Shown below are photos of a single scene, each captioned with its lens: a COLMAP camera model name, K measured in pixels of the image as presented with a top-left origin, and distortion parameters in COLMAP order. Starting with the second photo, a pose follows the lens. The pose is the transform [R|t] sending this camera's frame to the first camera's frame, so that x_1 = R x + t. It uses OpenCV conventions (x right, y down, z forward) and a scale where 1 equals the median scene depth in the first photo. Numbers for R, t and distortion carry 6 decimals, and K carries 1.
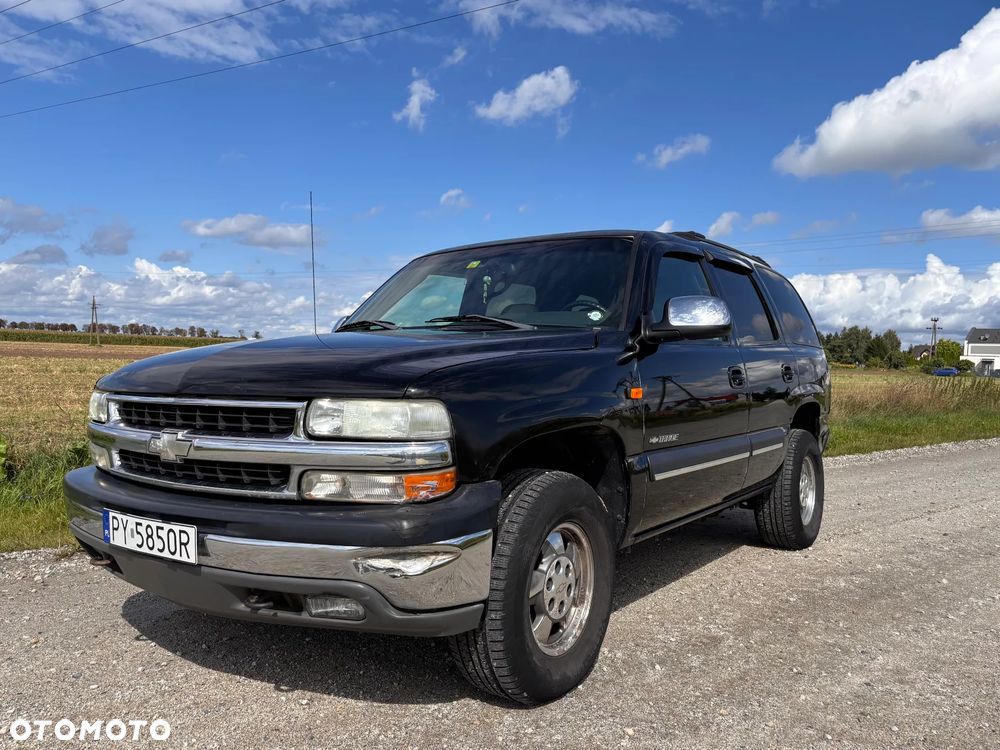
lens RADIAL K [[781.7, 0, 500.0], [0, 781.7, 375.0], [0, 0, 1]] dist [0.014826, -0.005152]
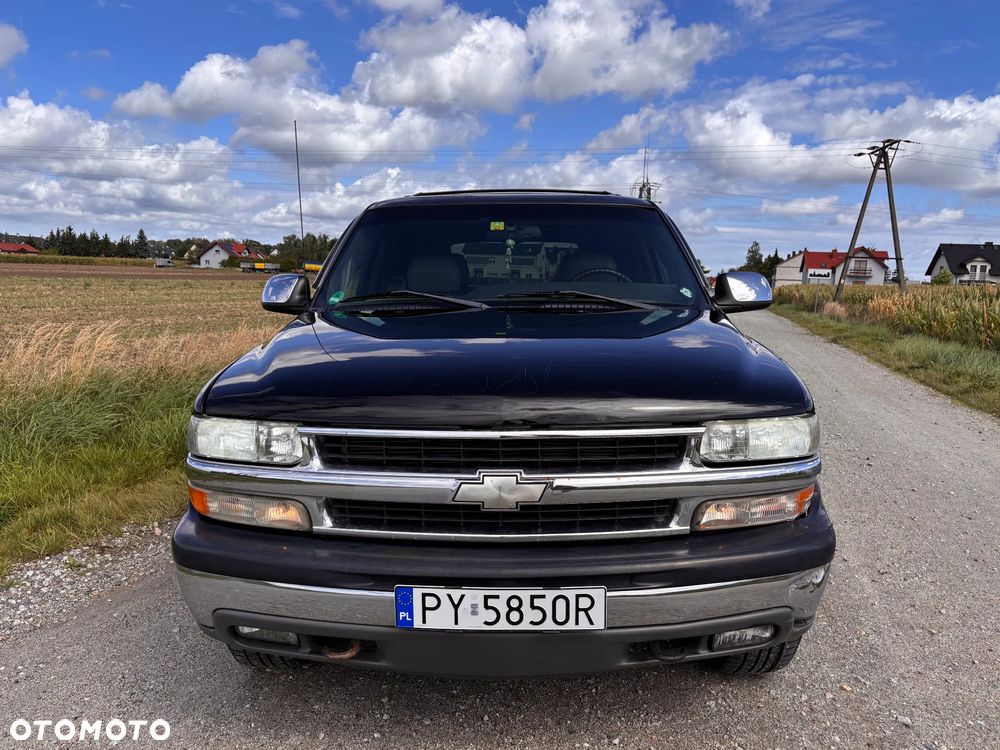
lens RADIAL K [[797.0, 0, 511.9], [0, 797.0, 381.8], [0, 0, 1]] dist [0.009334, 0.004427]
pose [[0.821993, -0.074093, 0.564658, -0.876434], [0.004112, 0.992247, 0.124215, -0.121637], [-0.569483, -0.099782, 0.815924, 0.360055]]
